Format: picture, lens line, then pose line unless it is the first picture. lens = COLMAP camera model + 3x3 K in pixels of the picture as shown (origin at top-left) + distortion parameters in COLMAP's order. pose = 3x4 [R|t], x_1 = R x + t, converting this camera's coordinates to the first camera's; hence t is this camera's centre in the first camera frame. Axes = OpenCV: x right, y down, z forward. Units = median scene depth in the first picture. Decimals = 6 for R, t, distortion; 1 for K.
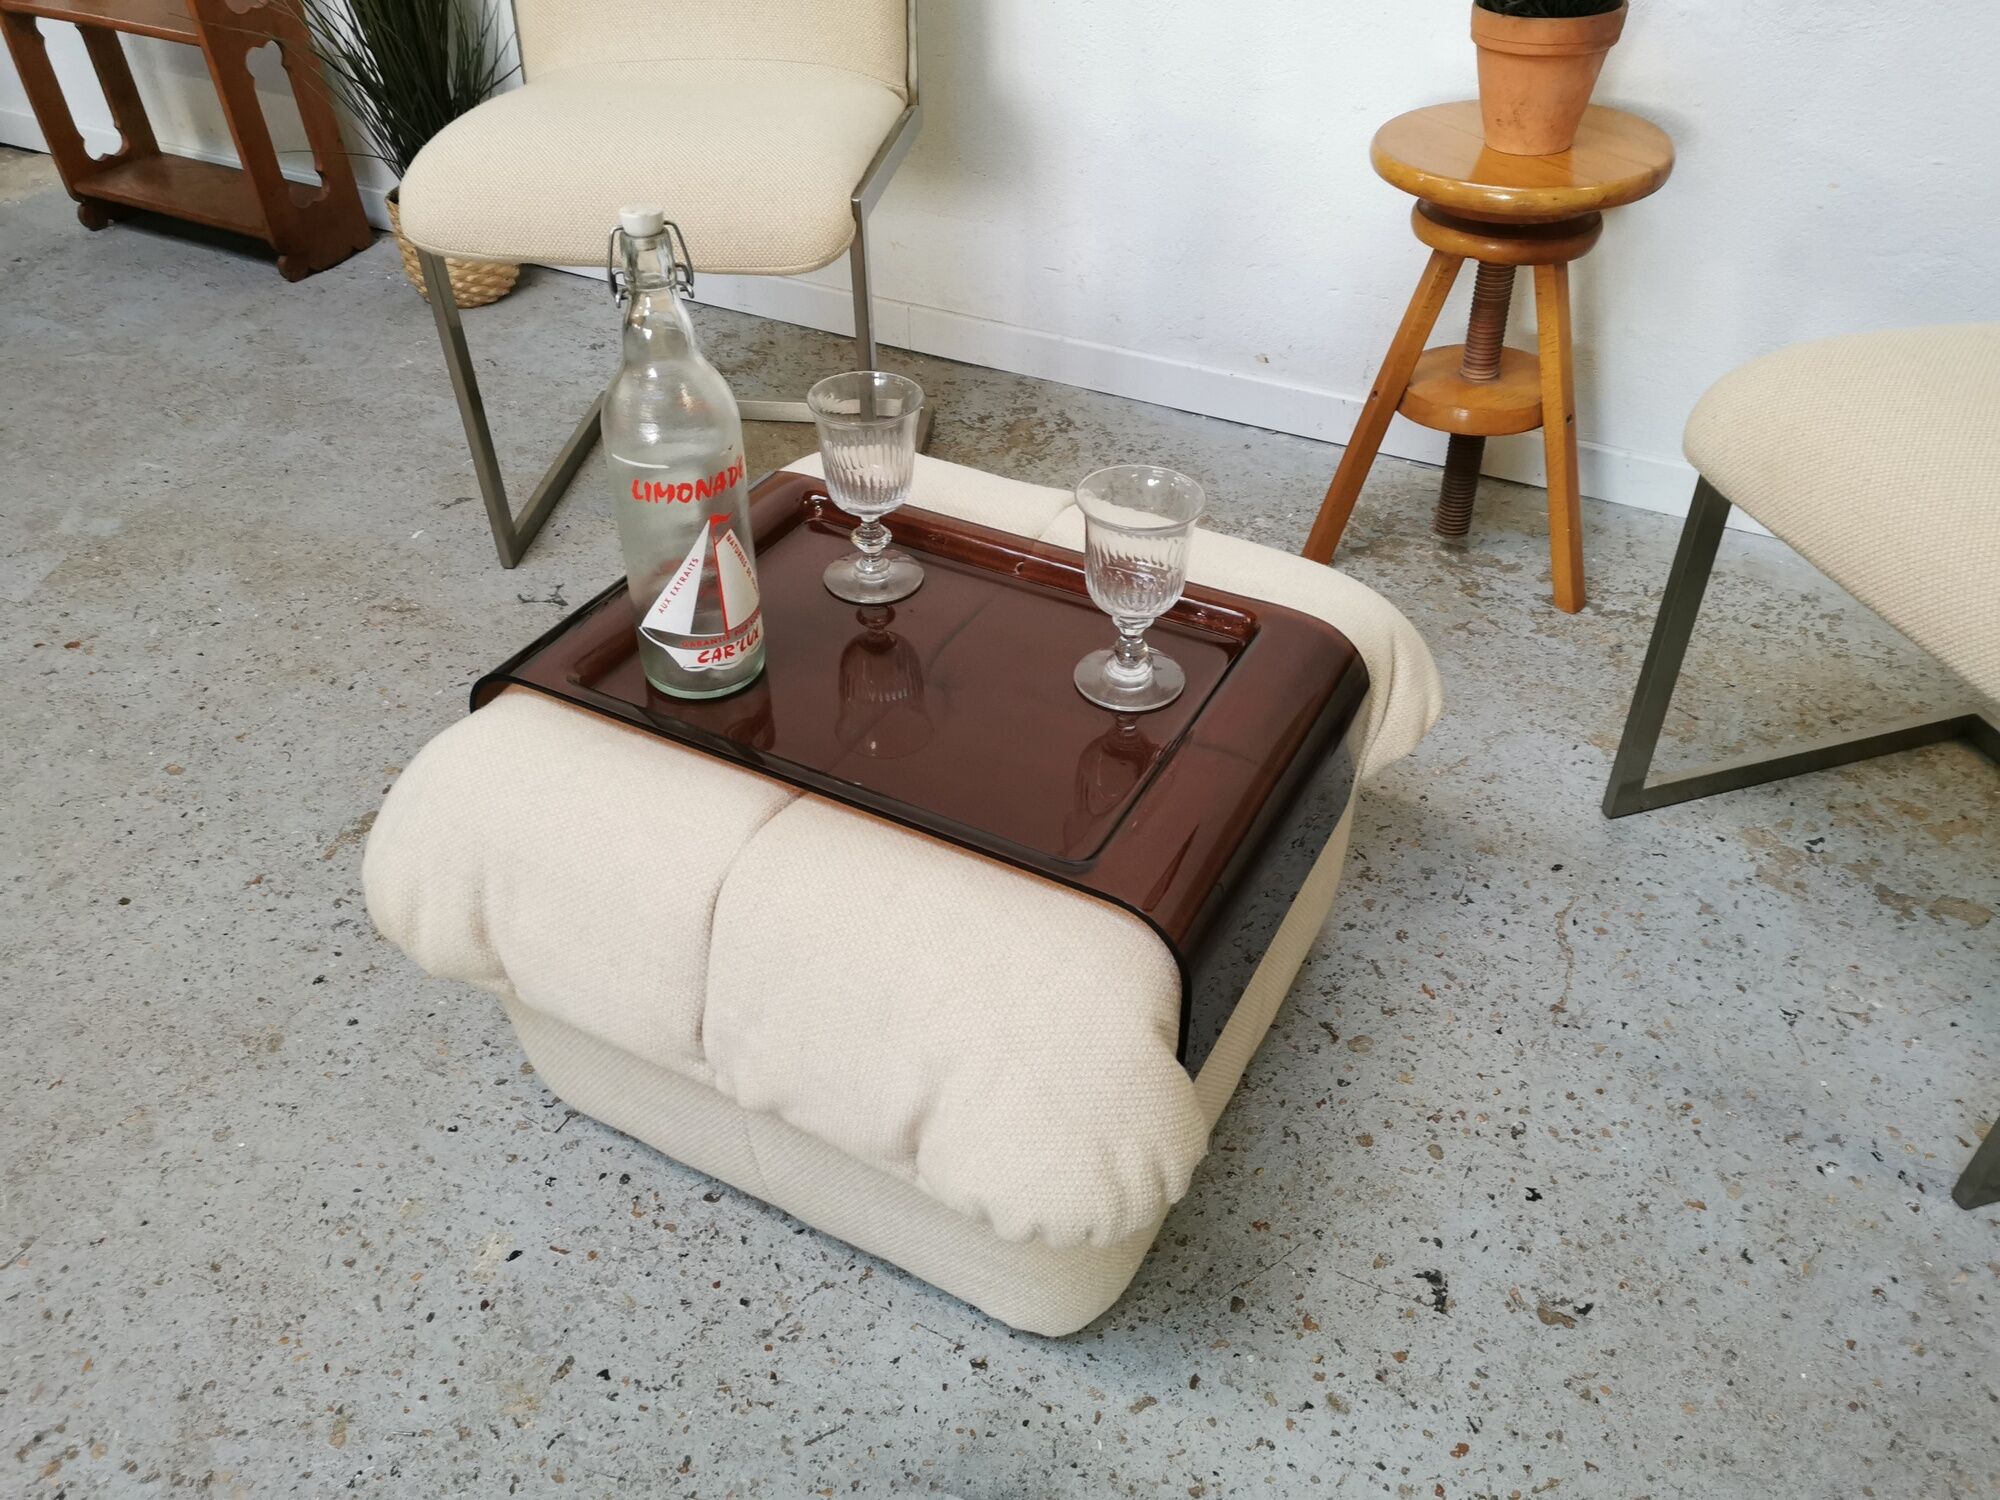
lens RADIAL K [[1553.6, 0, 996.7], [0, 1553.6, 755.9], [0, 0, 1]] dist [0.058349, -0.058494]
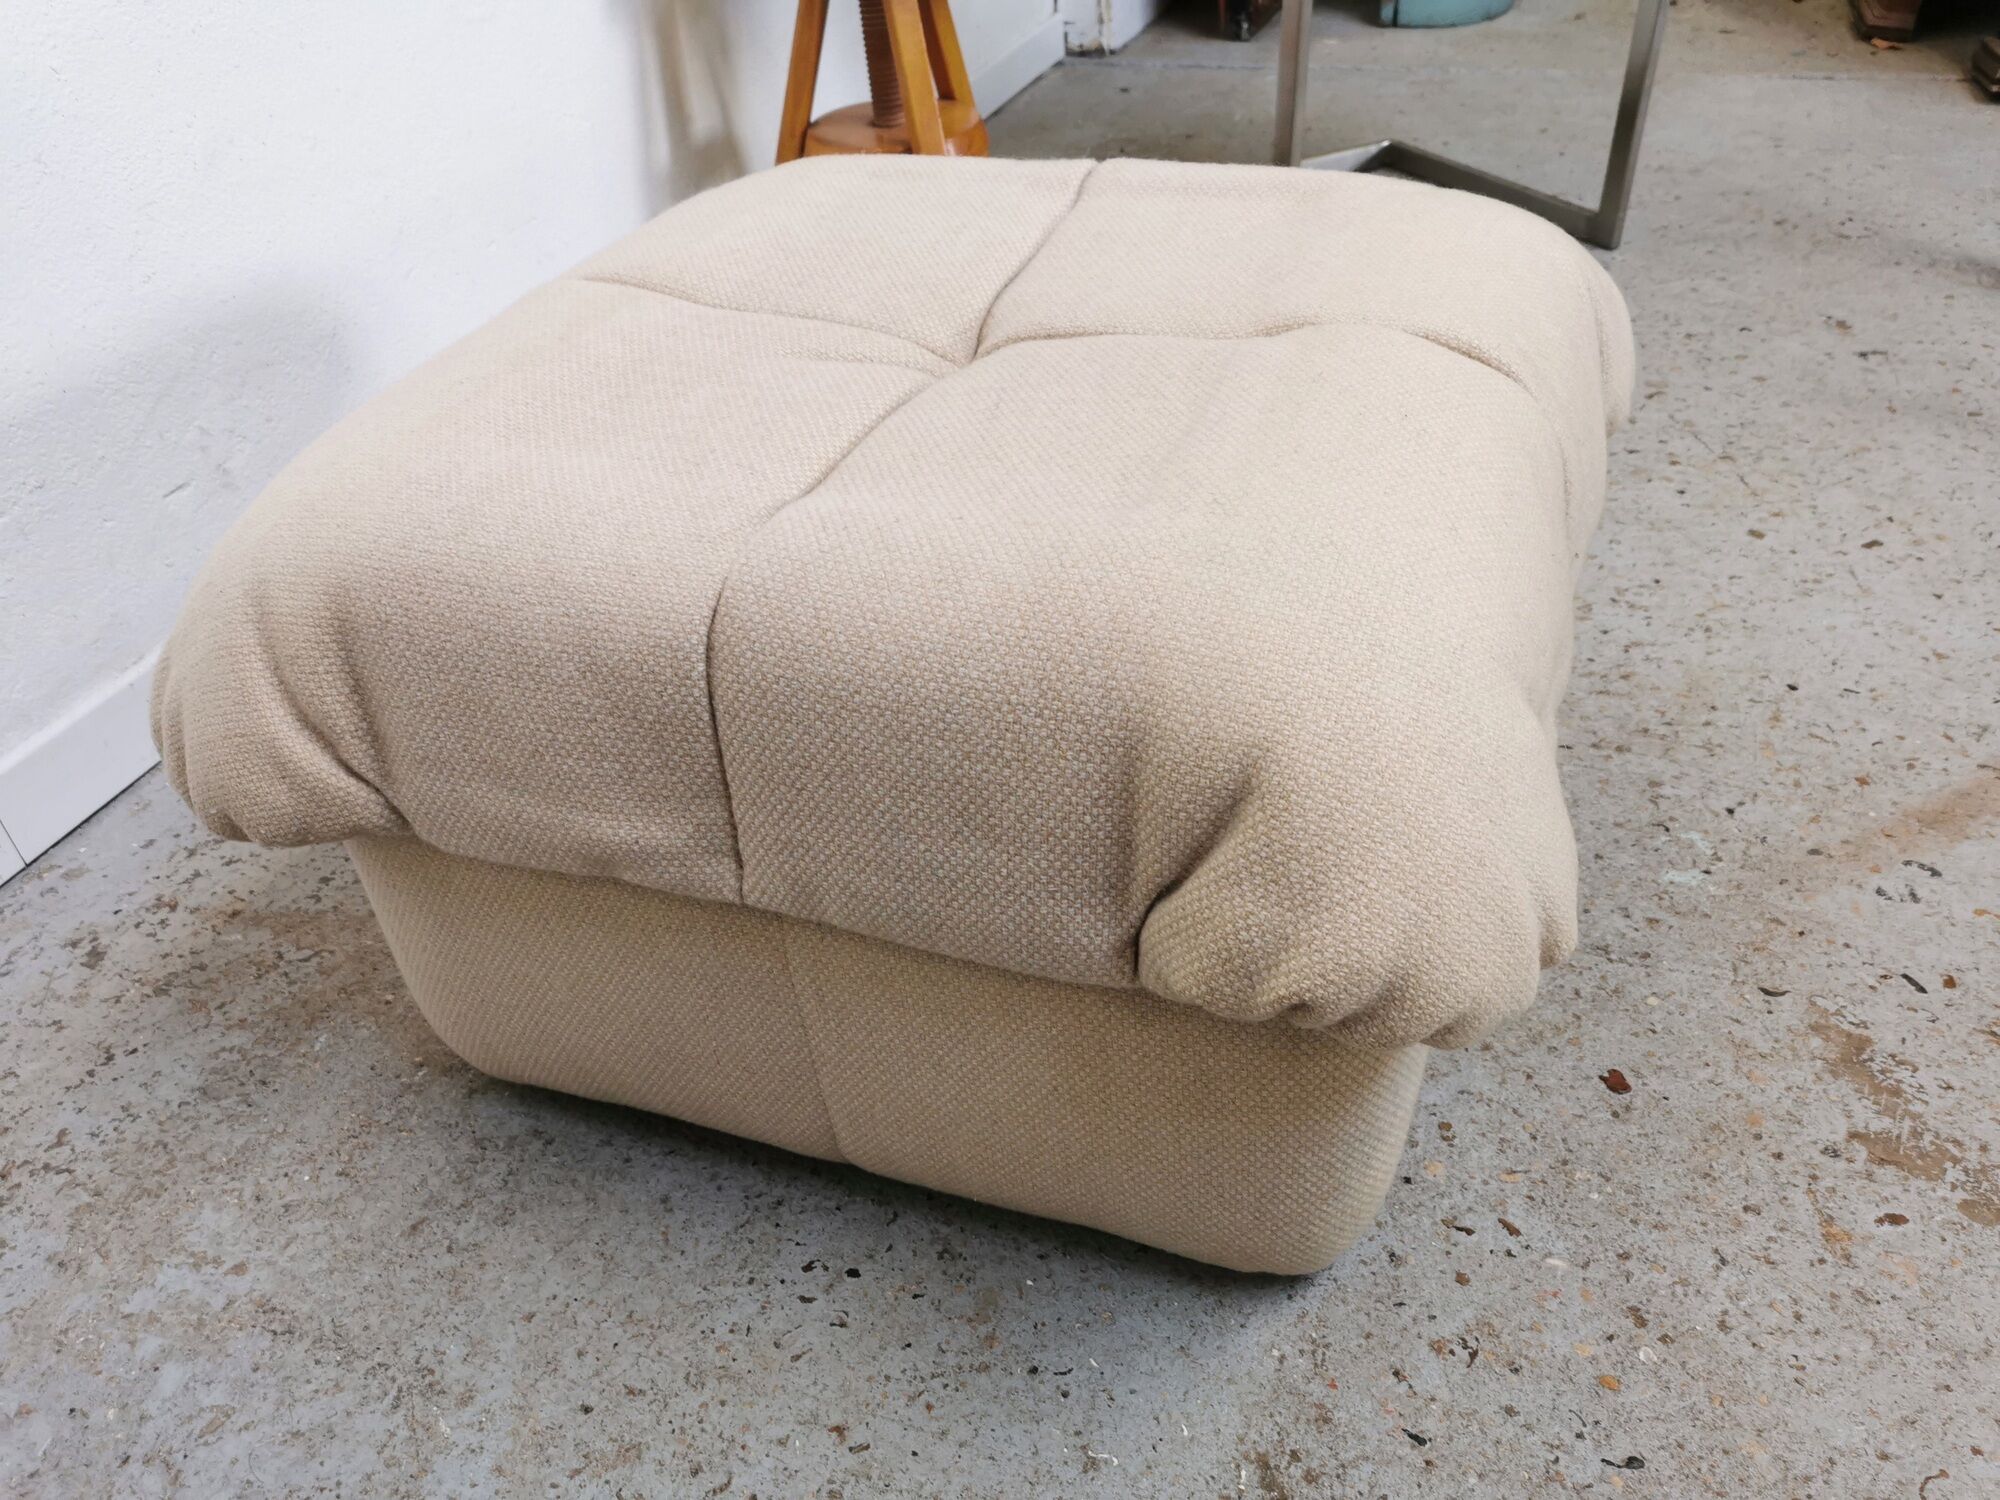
lens RADIAL K [[1553.6, 0, 1015.1], [0, 1553.6, 744.0], [0, 0, 1]] dist [0.058349, -0.058494]
pose [[-0.146604, -0.568123, 0.809780, -0.591650], [0.666176, 0.548449, 0.505385, -0.430258], [-0.731243, 0.613548, 0.298065, 0.869864]]
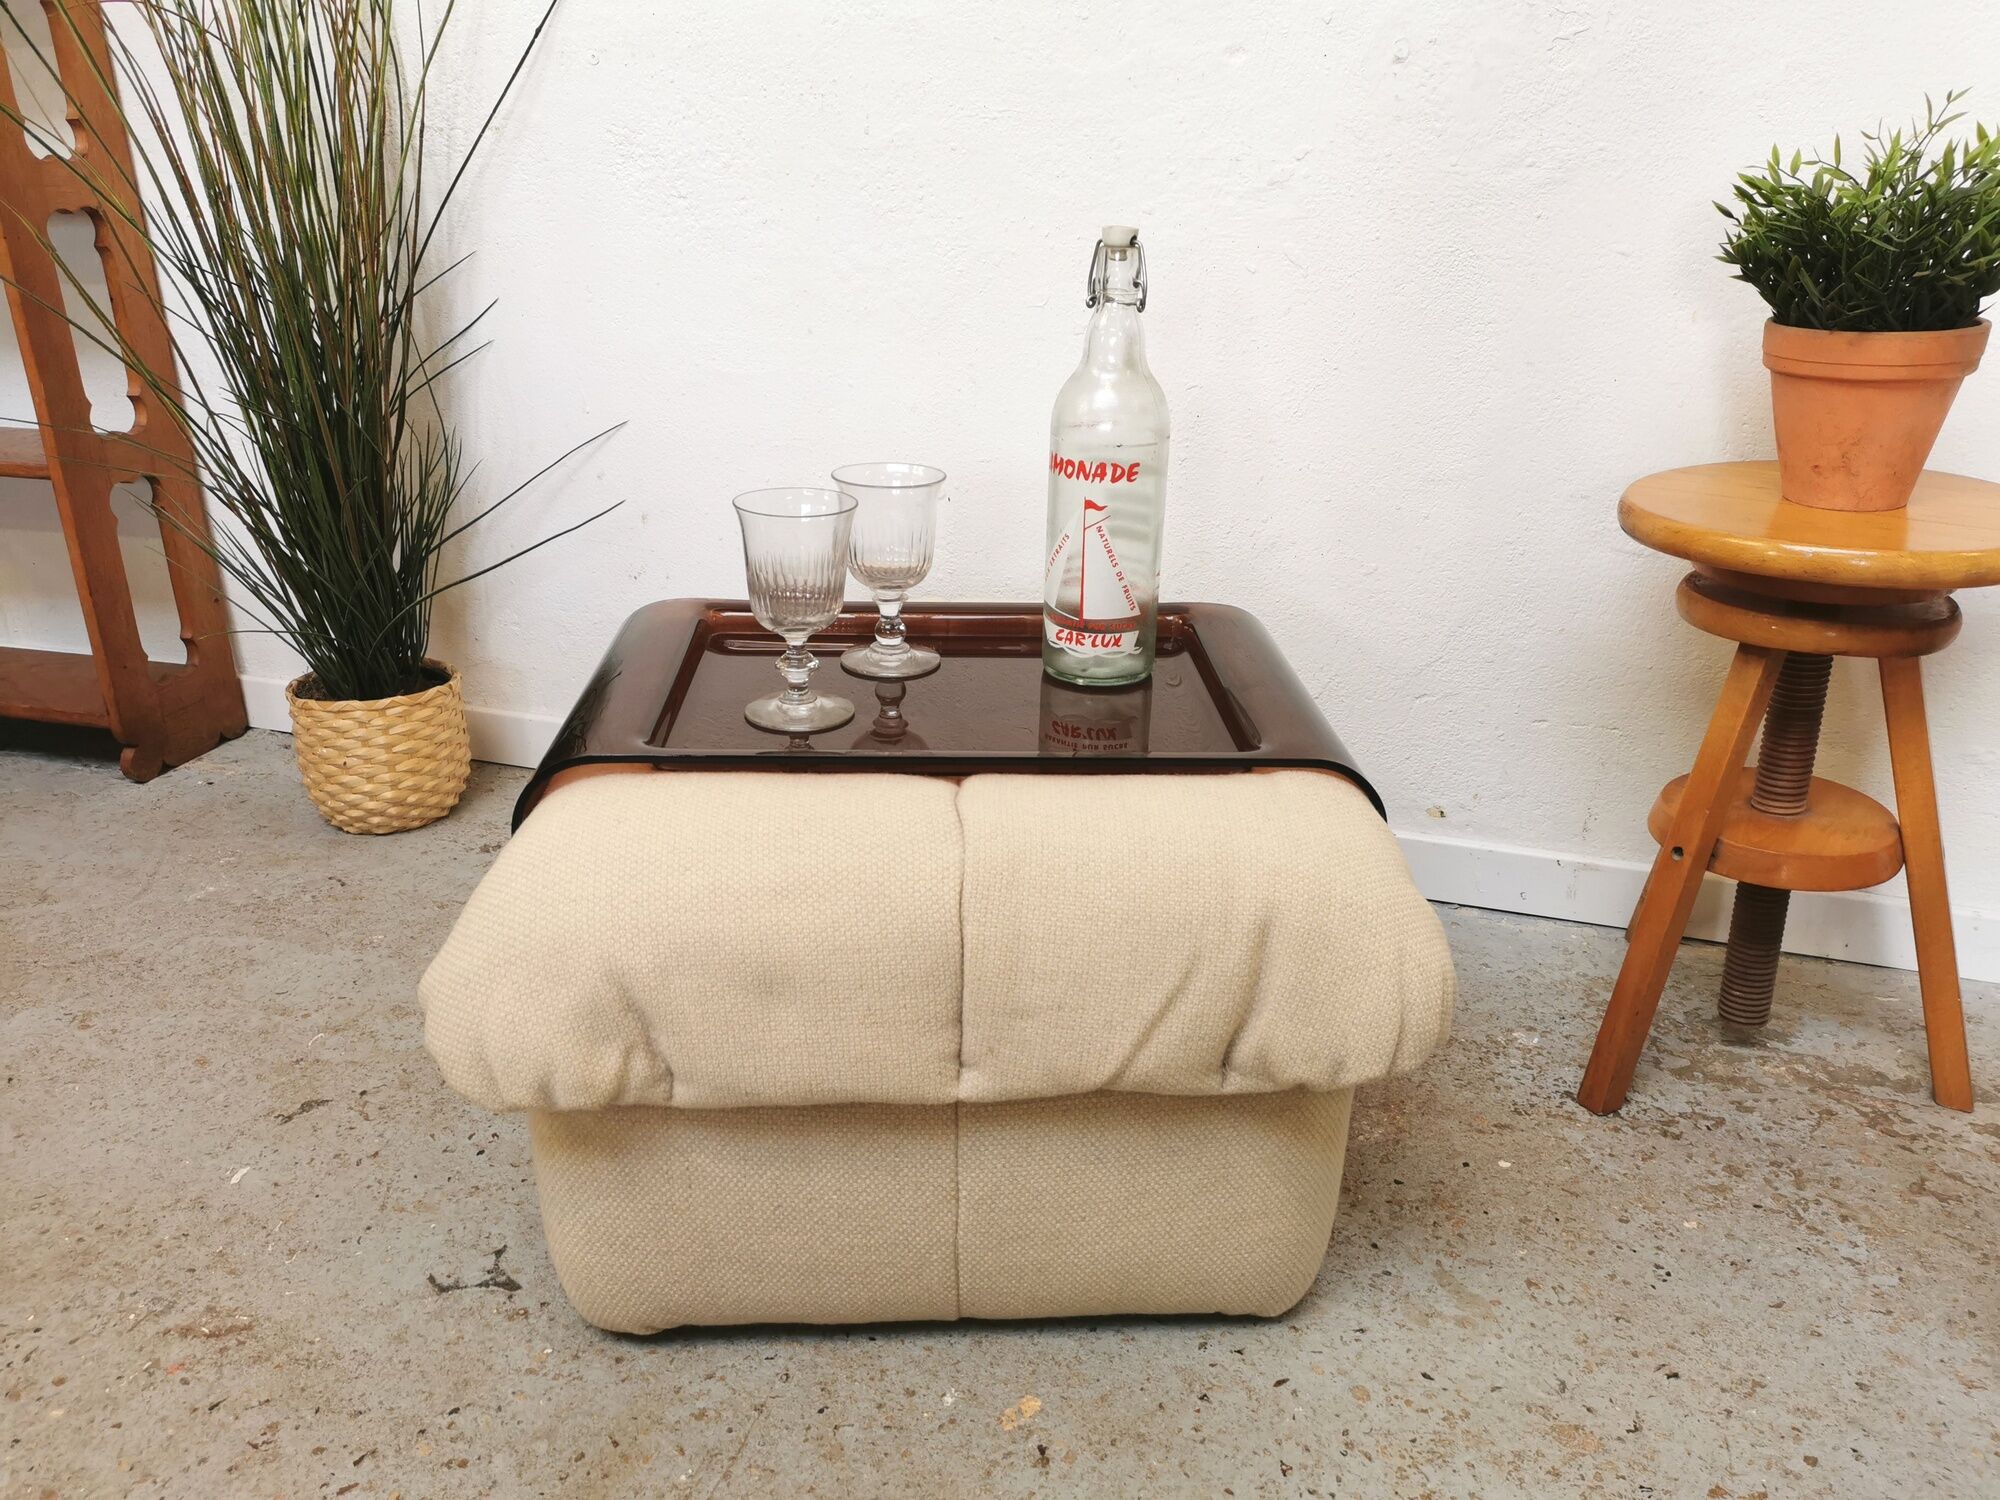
lens RADIAL K [[1553.6, 0, 998.6], [0, 1553.6, 727.4], [0, 0, 1]] dist [0.058349, -0.058494]
pose [[0.984808, -0.048271, 0.166802, -0.195166], [0.095873, 0.952053, -0.290524, -0.114241], [-0.144780, 0.302102, 0.942217, 0.371002]]
